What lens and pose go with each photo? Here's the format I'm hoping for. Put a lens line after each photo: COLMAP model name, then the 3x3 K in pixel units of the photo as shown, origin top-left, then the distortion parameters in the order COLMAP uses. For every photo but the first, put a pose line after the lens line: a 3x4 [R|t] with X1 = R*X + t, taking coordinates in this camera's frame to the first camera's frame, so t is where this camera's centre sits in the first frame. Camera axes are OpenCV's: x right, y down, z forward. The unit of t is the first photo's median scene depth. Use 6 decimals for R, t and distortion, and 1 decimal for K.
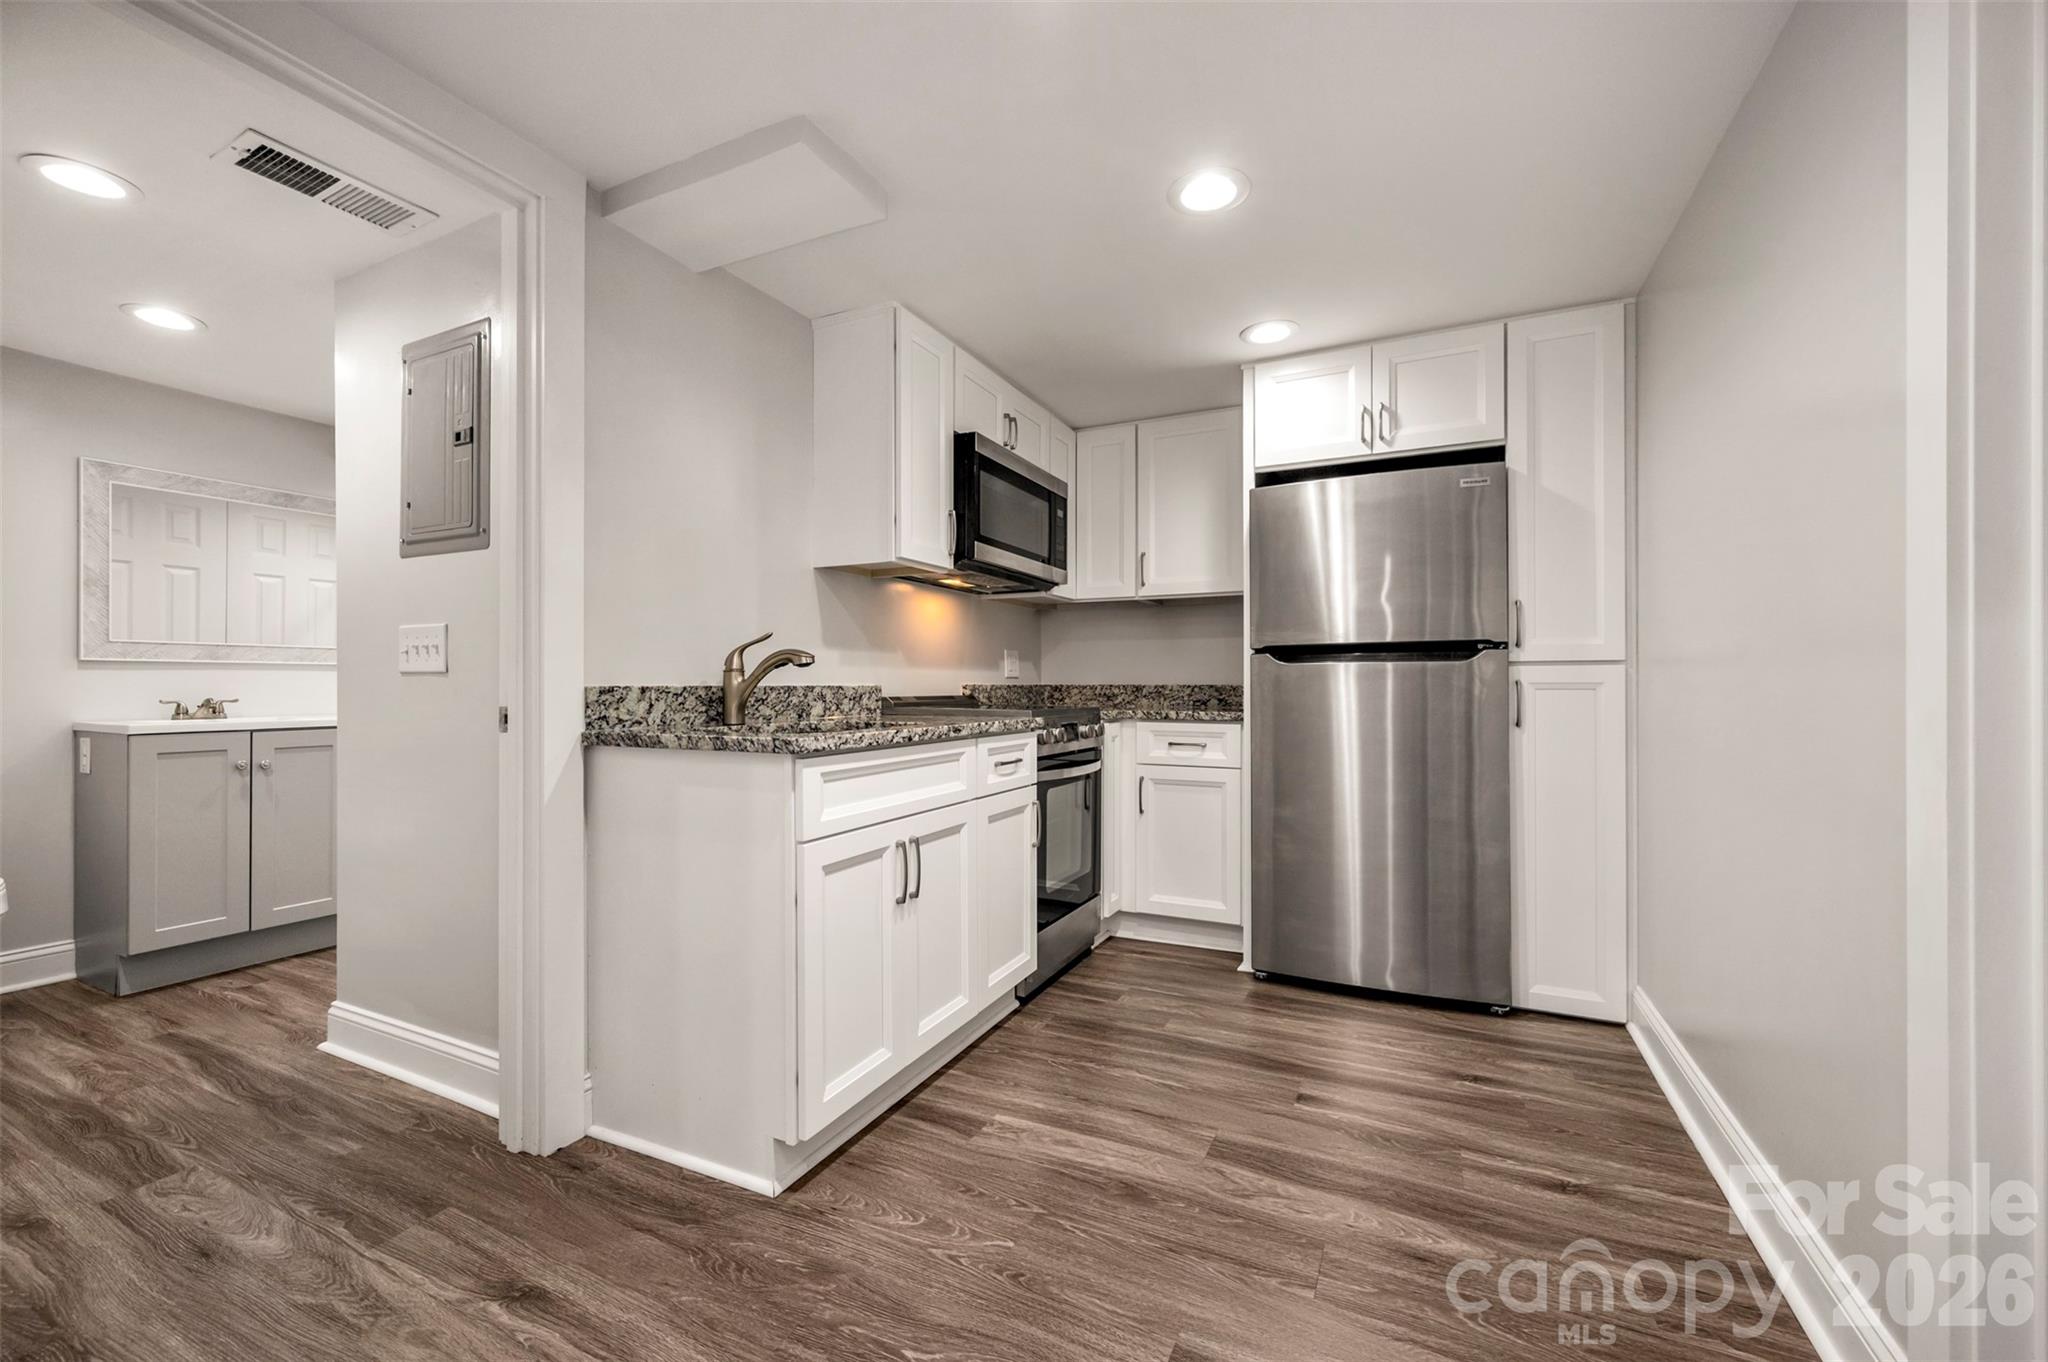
lens RADIAL K [[808.4, 0, 1032.4], [0, 808.4, 677.4], [0, 0, 1]] dist [-0.002642, -0.000664]
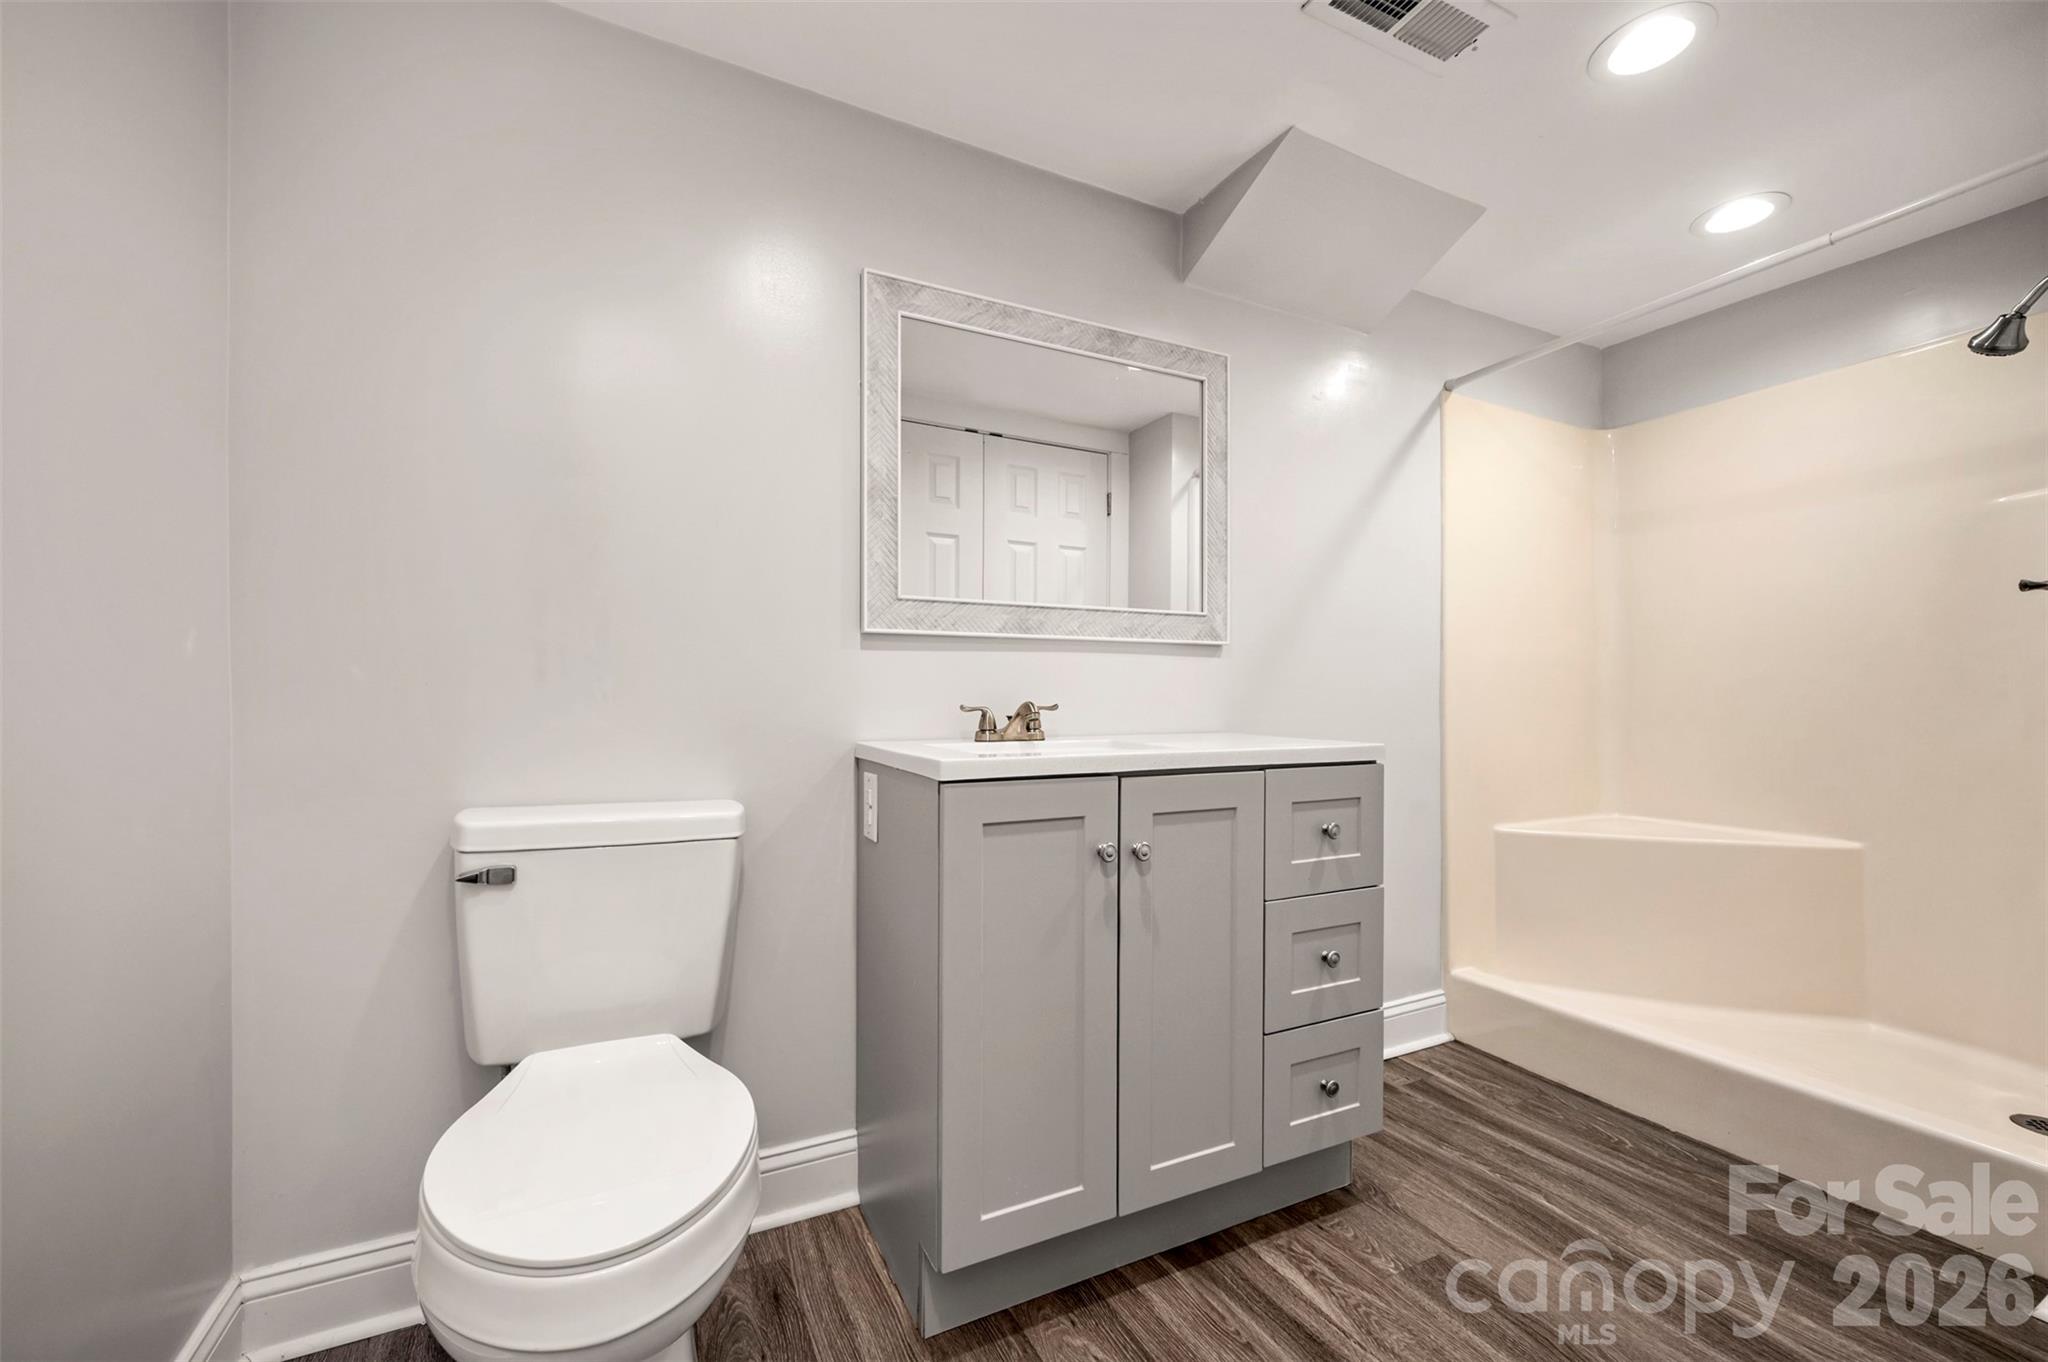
lens RADIAL K [[823.4, 0, 1026.2], [0, 823.4, 677.9], [0, 0, 1]] dist [-0.000352, -0.000328]
pose [[0.791404, -0.011345, -0.611189, -0.735873], [0.002936, 0.999887, -0.014759, 0.019081], [0.611287, 0.009886, 0.791347, 0.608911]]
